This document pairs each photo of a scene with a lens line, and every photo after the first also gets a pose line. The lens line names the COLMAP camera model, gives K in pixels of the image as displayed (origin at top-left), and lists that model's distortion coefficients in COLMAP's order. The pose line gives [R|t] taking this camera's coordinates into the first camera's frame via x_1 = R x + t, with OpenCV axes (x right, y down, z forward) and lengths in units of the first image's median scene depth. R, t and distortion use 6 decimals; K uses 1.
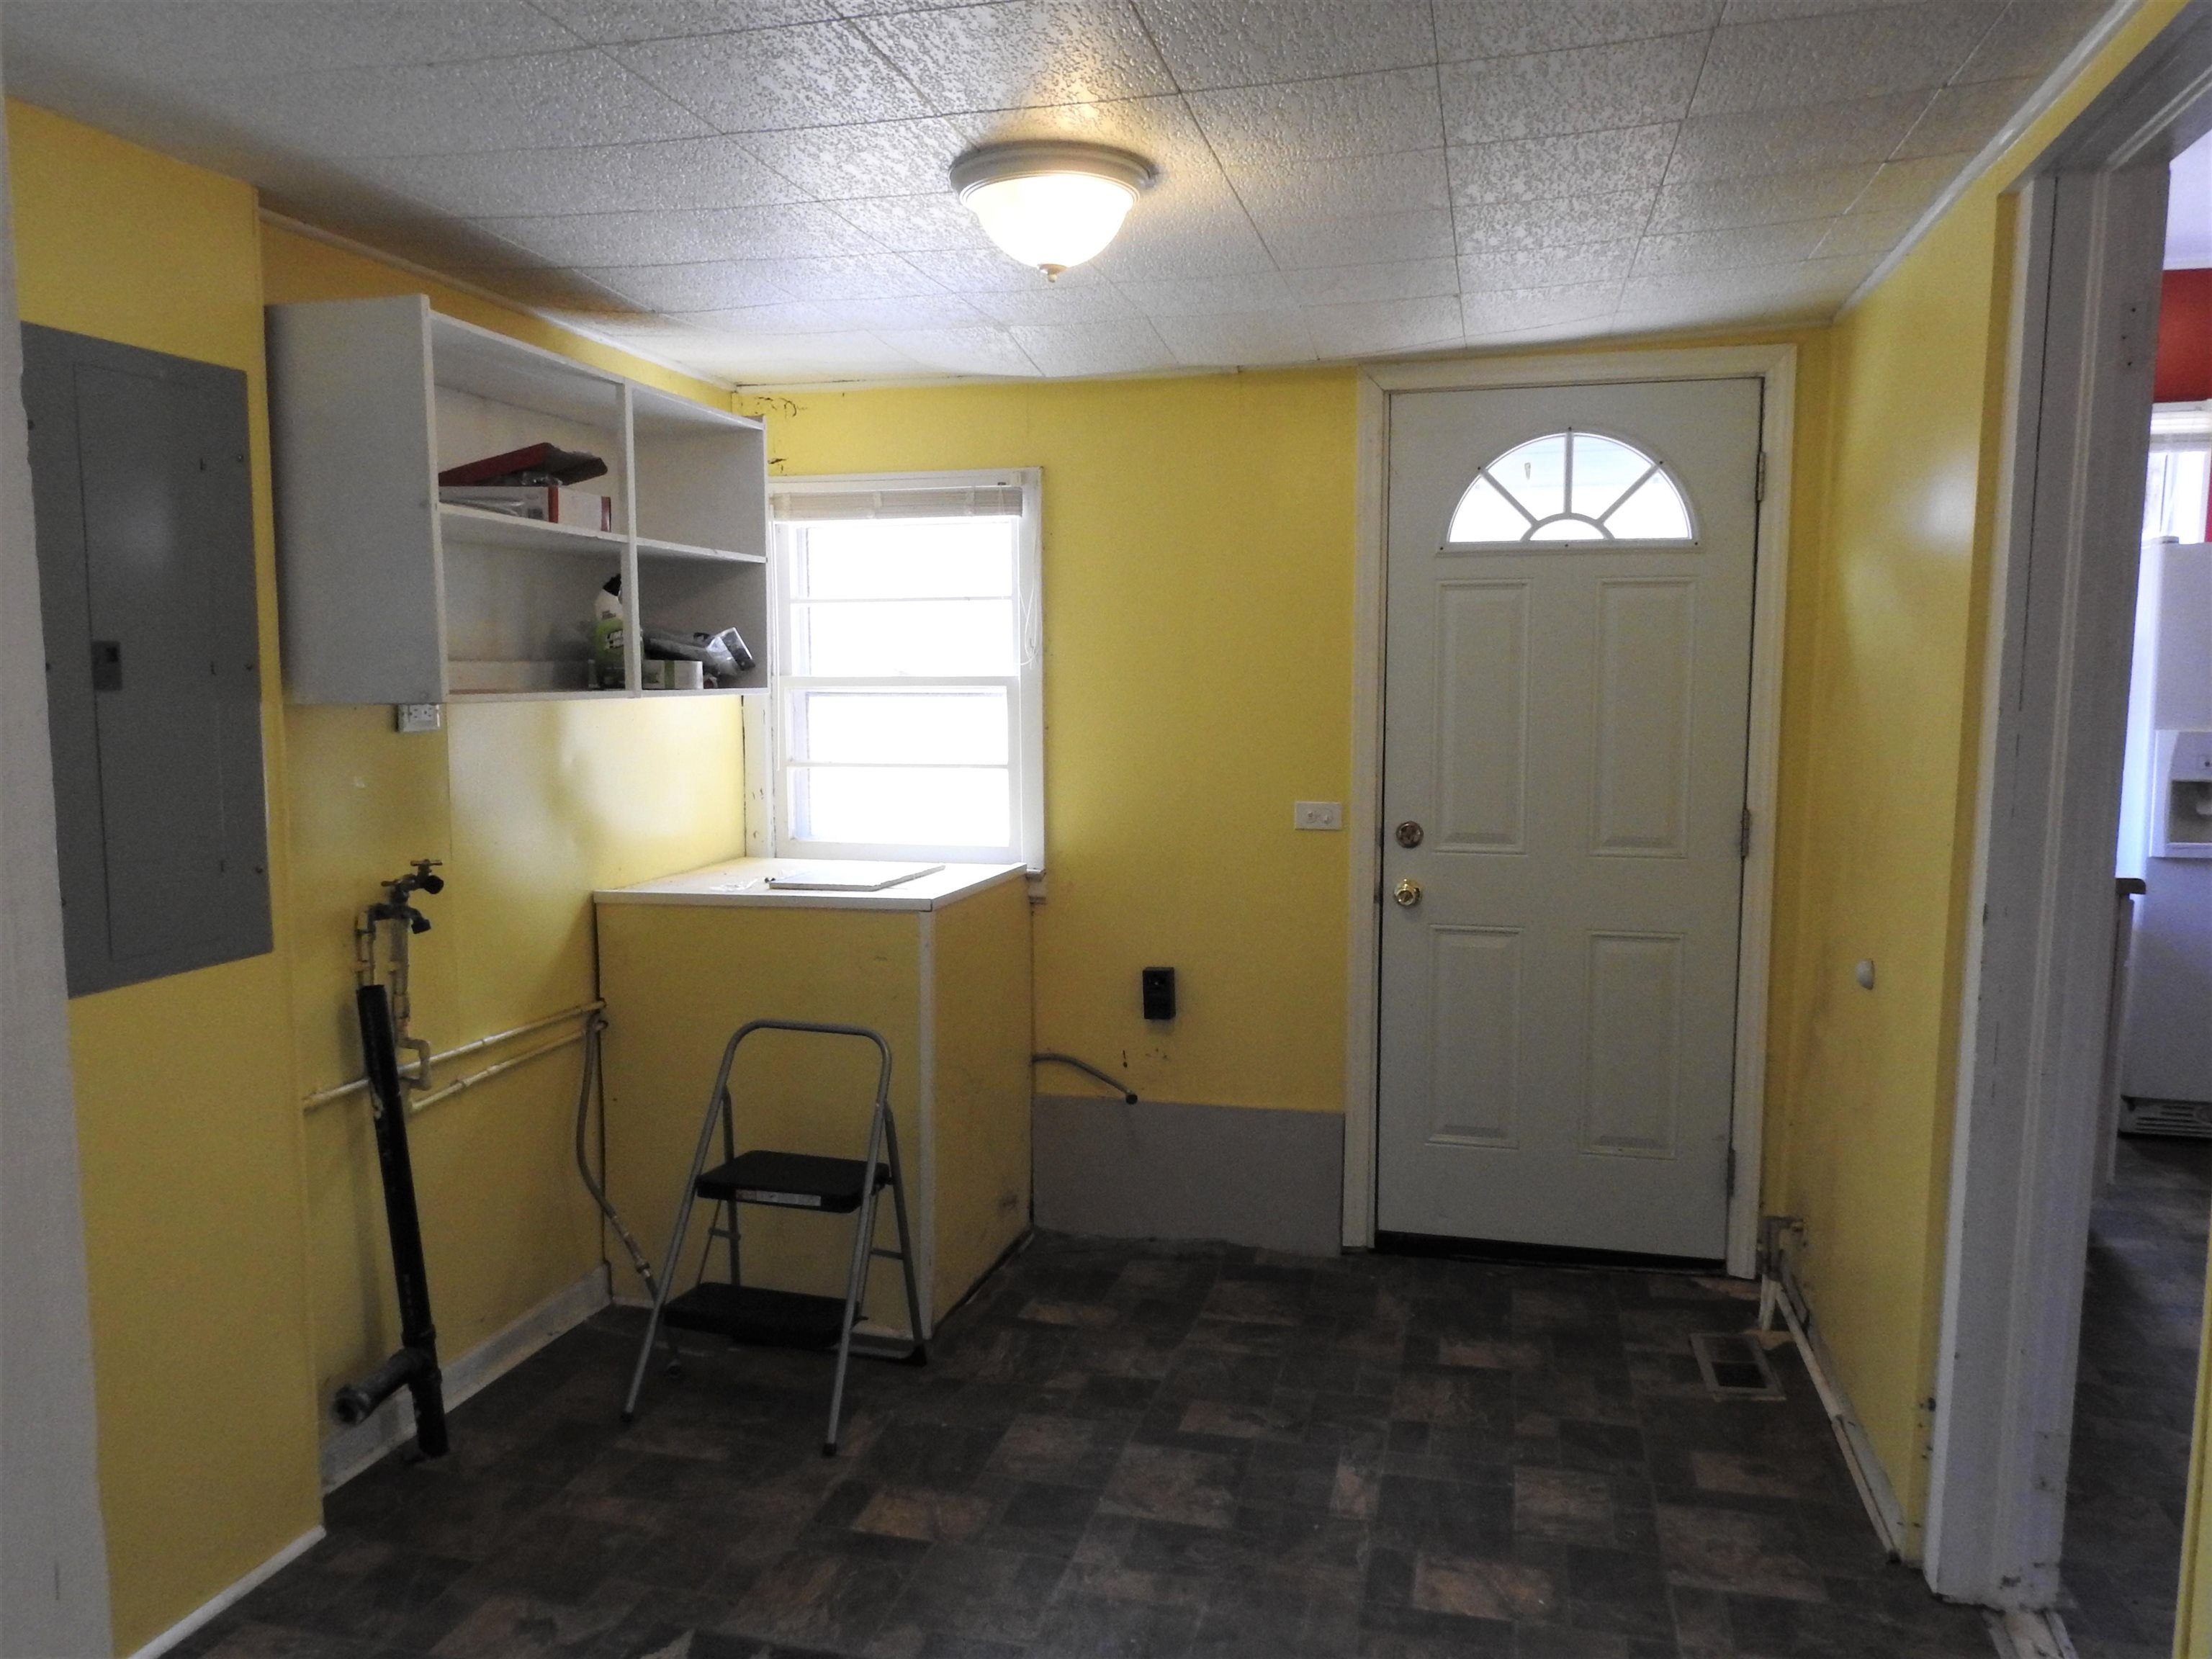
lens RADIAL K [[1590.3, 0, 1101.7], [0, 1590.3, 832.3], [0, 0, 1]] dist [-0.020304, 0.005357]
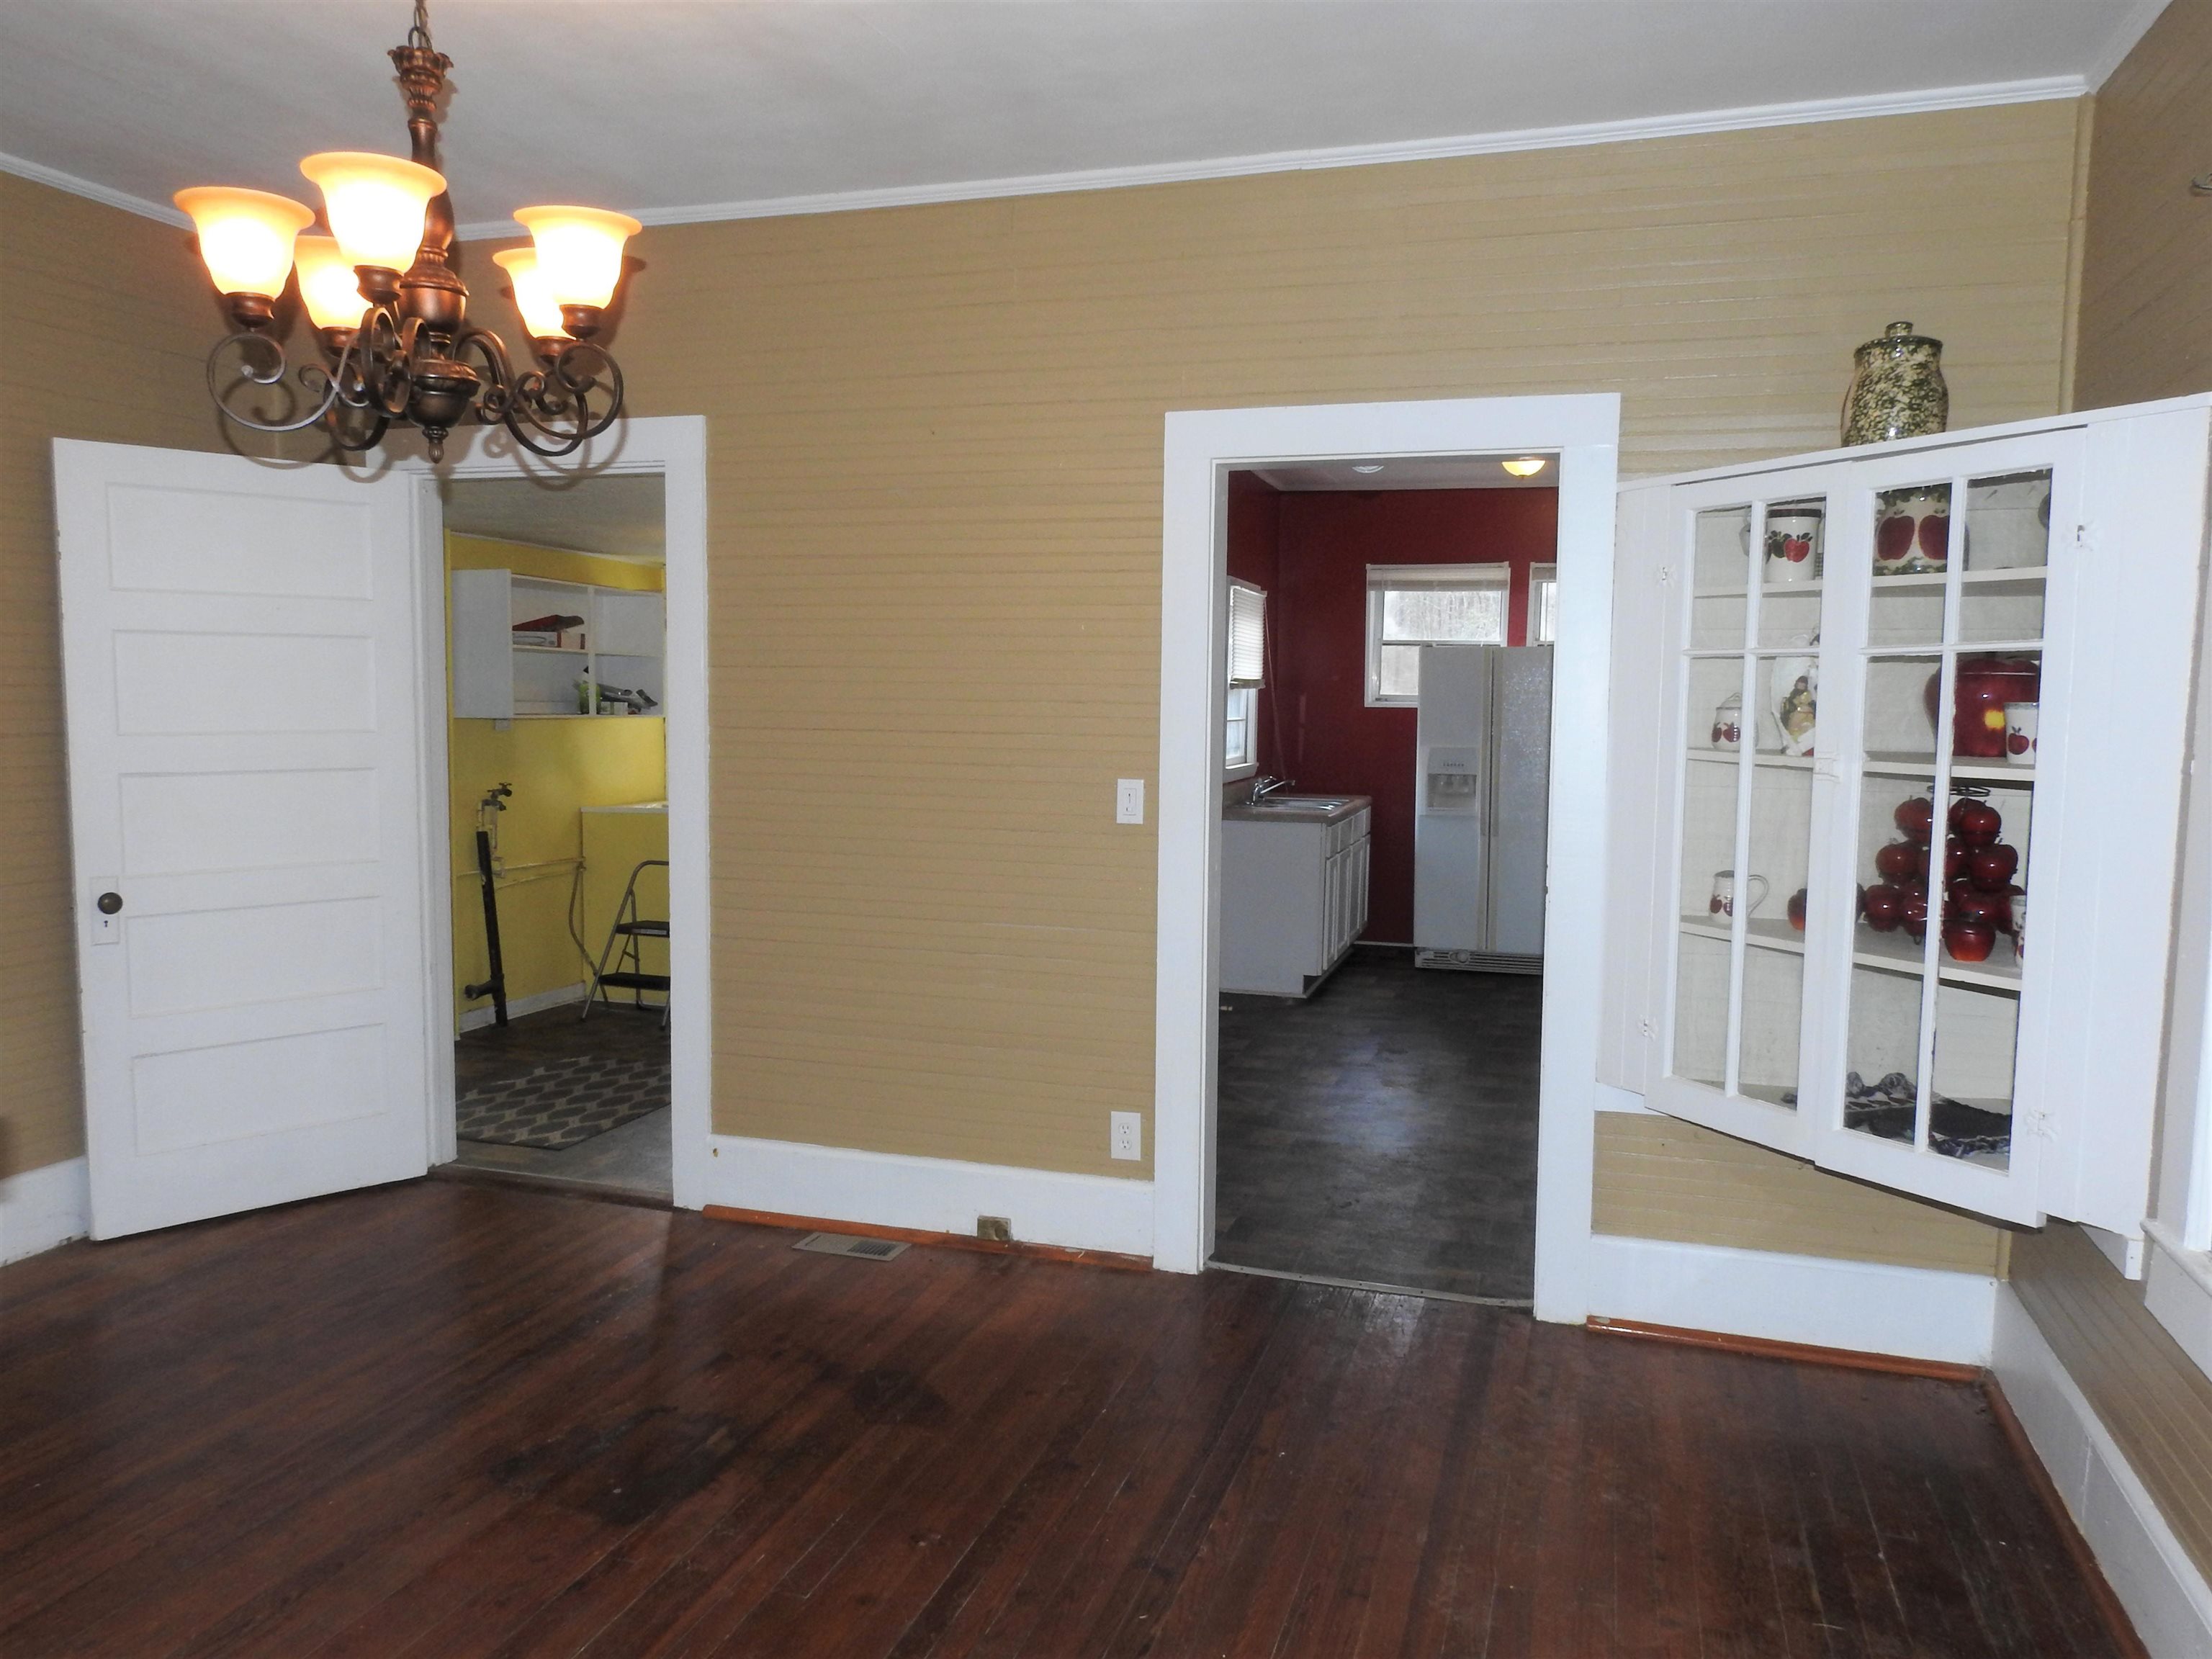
lens RADIAL K [[1590.3, 0, 1104.8], [0, 1590.3, 825.4], [0, 0, 1]] dist [-0.020304, 0.005357]
pose [[0.999017, 0.013417, -0.042259, 0.591688], [-0.014586, 0.999516, -0.027481, 0.134662], [0.041870, 0.028070, 0.998729, -1.379850]]
